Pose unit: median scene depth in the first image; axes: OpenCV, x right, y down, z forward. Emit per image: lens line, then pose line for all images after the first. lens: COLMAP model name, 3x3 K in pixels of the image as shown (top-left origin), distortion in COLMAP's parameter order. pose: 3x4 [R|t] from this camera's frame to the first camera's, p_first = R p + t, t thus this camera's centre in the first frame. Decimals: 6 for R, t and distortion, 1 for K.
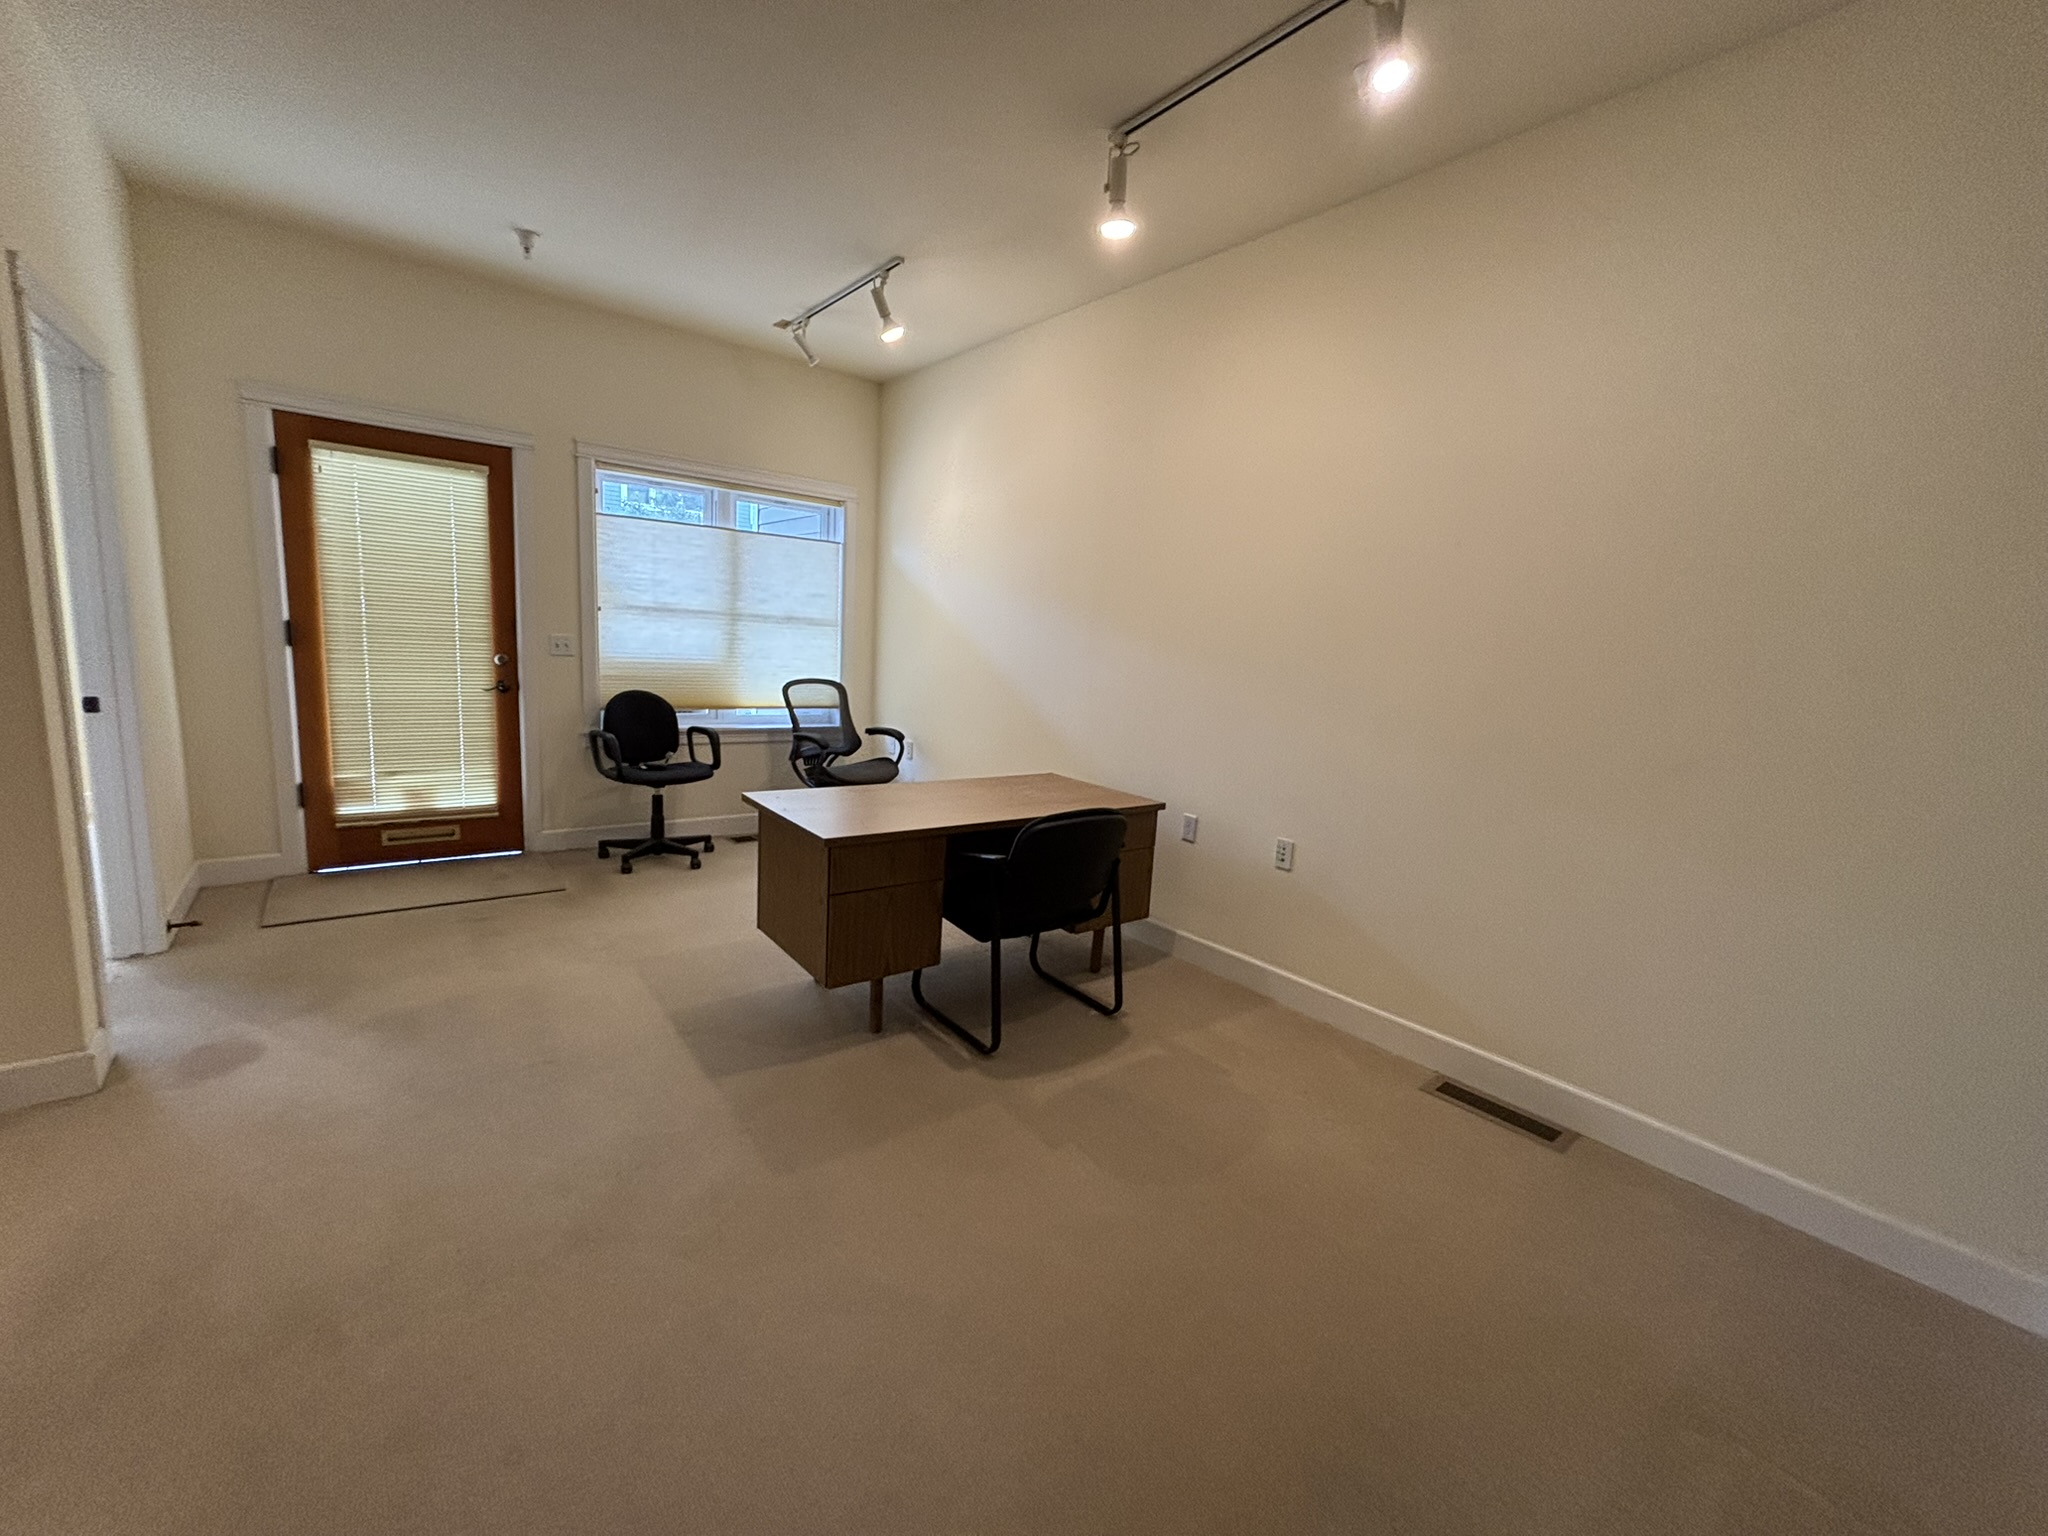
lens RADIAL K [[823.1, 0, 1020.1], [0, 823.1, 770.9], [0, 0, 1]] dist [-0.001182, -0.000149]
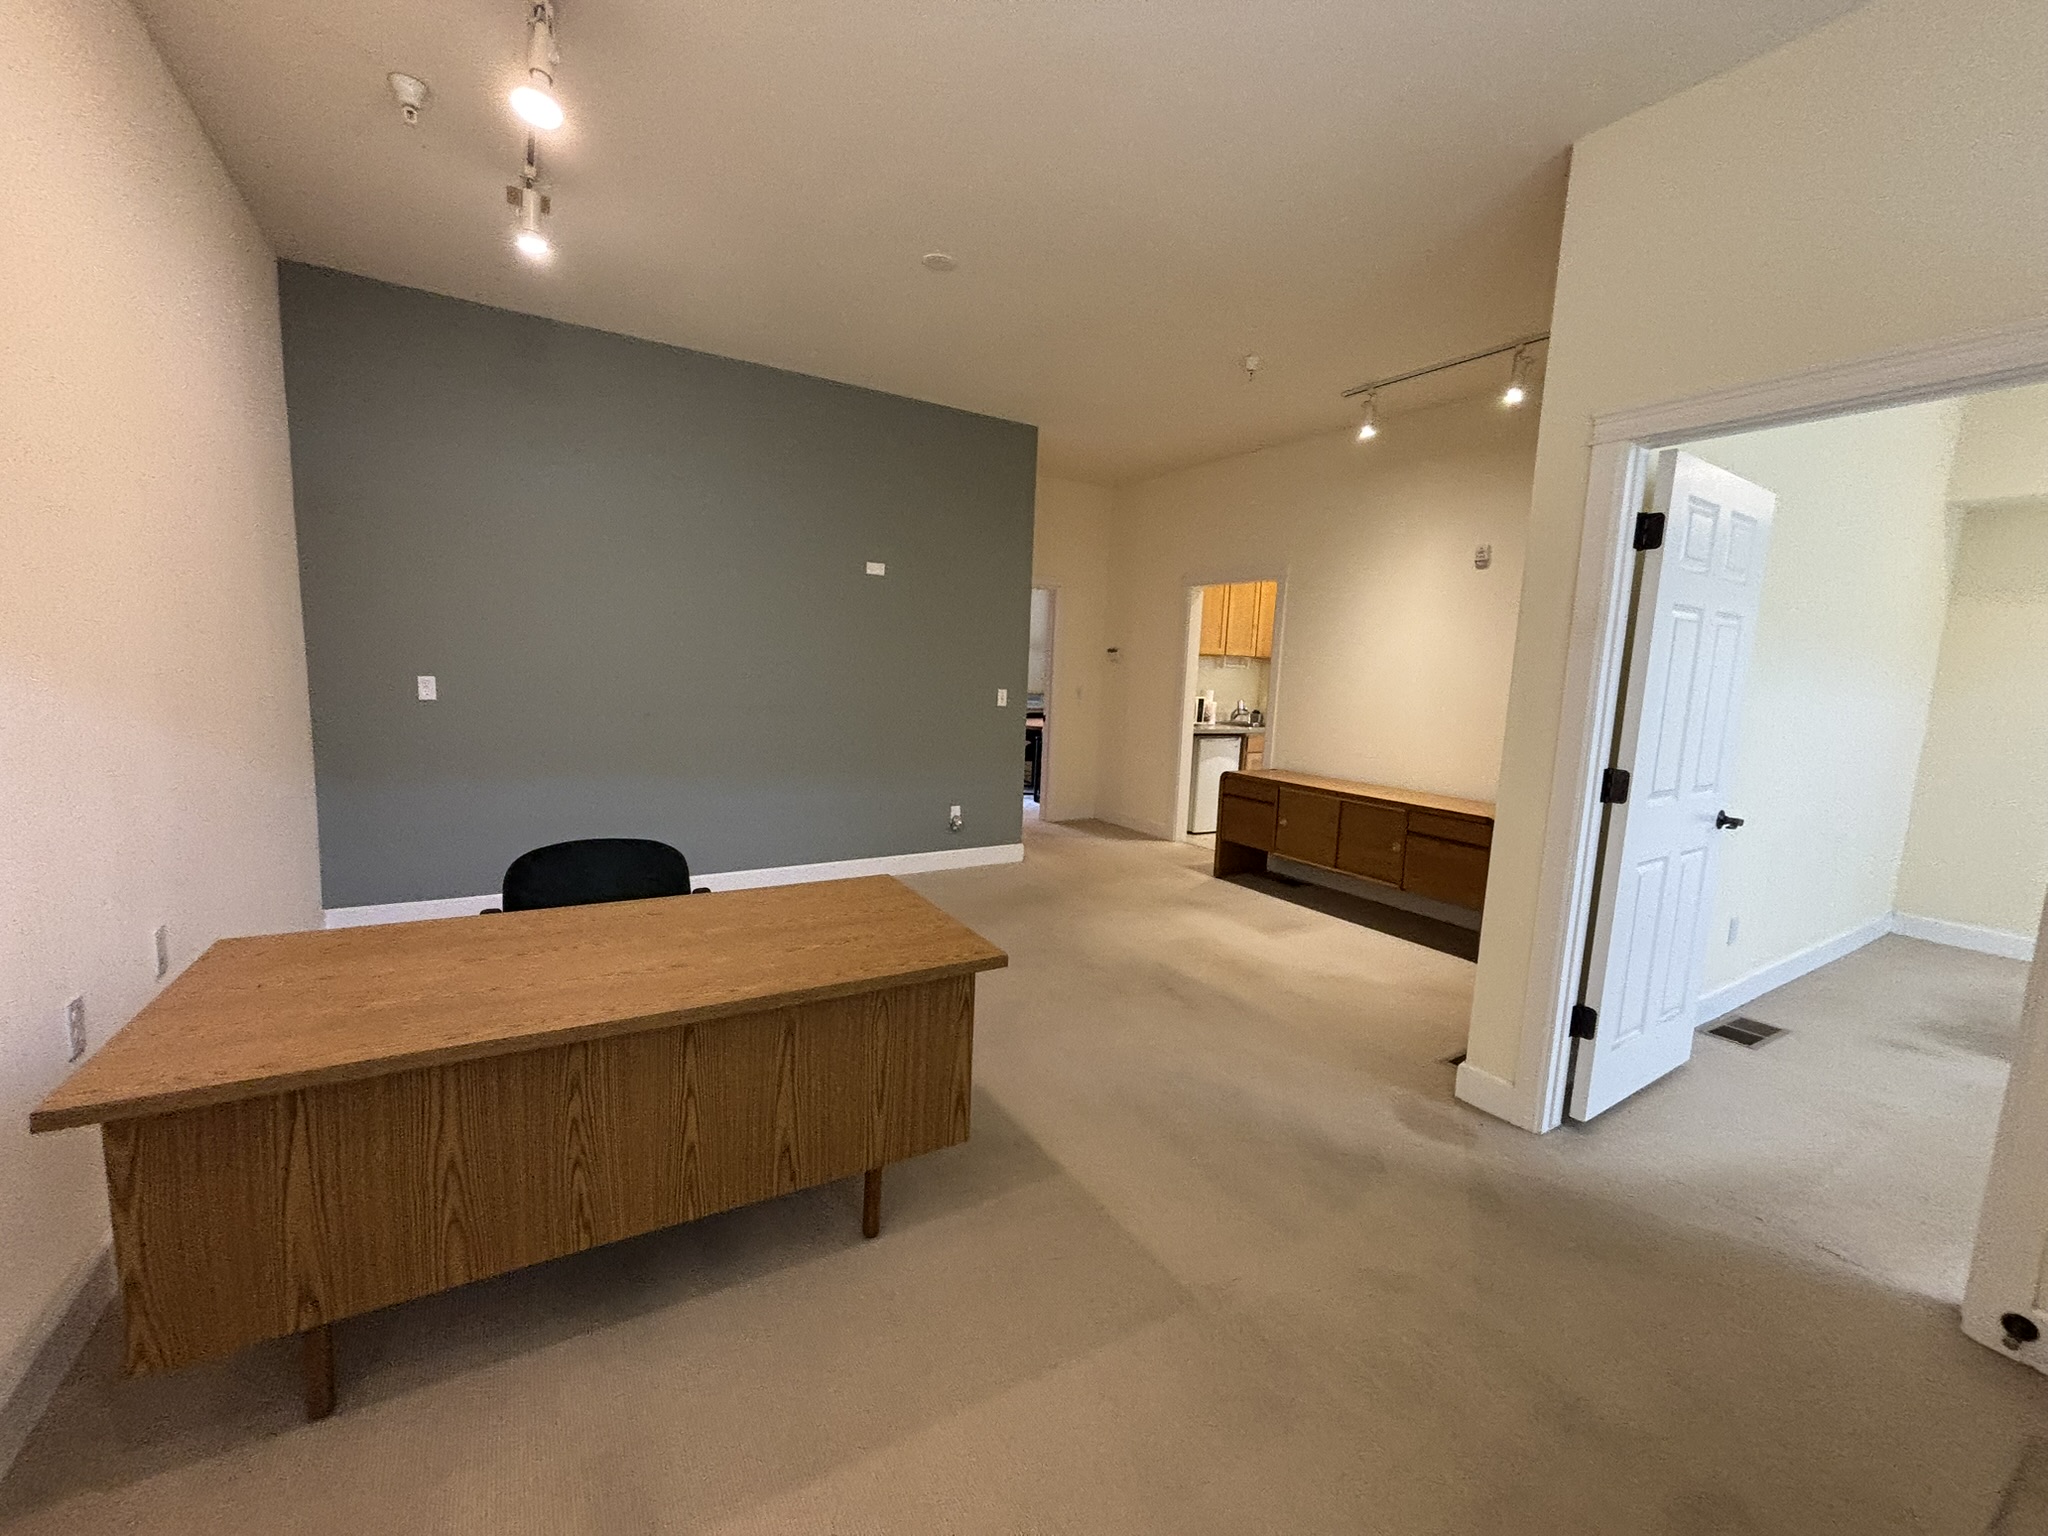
lens RADIAL K [[821.4, 0, 1017.5], [0, 821.4, 767.8], [0, 0, 1]] dist [0.000444, -0.000047]
pose [[-0.987813, -0.113573, 0.106426, -0.286094], [-0.078526, 0.954030, 0.289240, -0.201085], [-0.134384, 0.277358, -0.951322, 1.110515]]
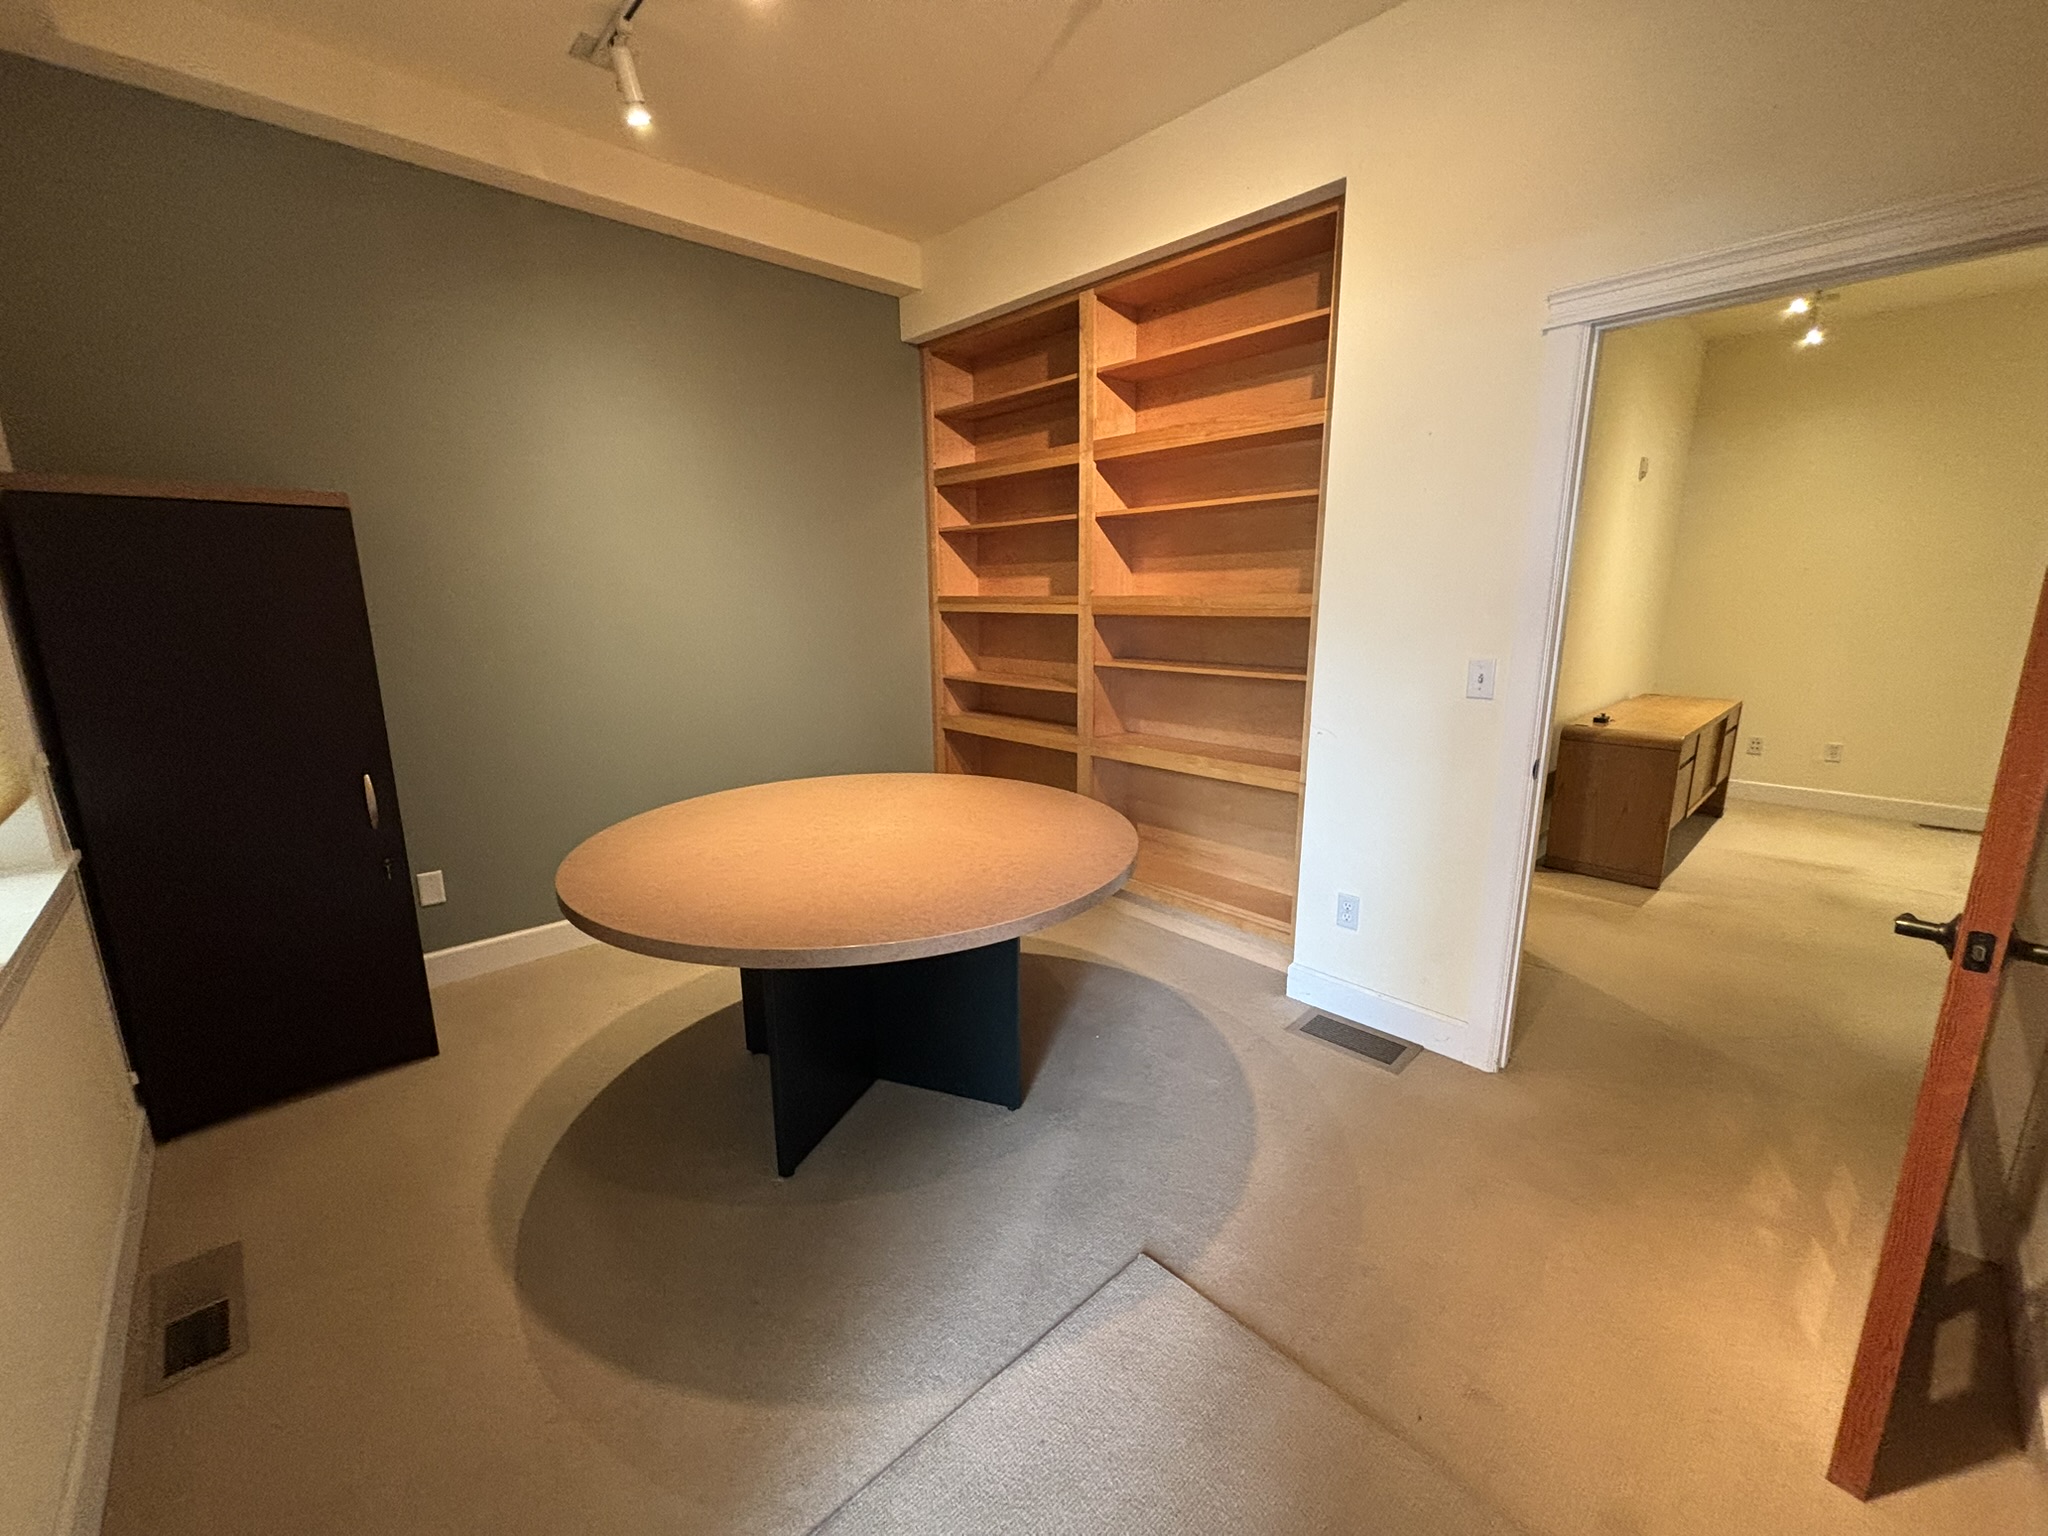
lens RADIAL K [[823.1, 0, 1020.1], [0, 823.1, 770.9], [0, 0, 1]] dist [-0.001182, -0.000149]
pose [[0.074484, 0.154856, -0.985125, 0.336996], [-0.152624, 0.978001, 0.142196, 0.168675], [0.985473, 0.139763, 0.096480, -0.910846]]
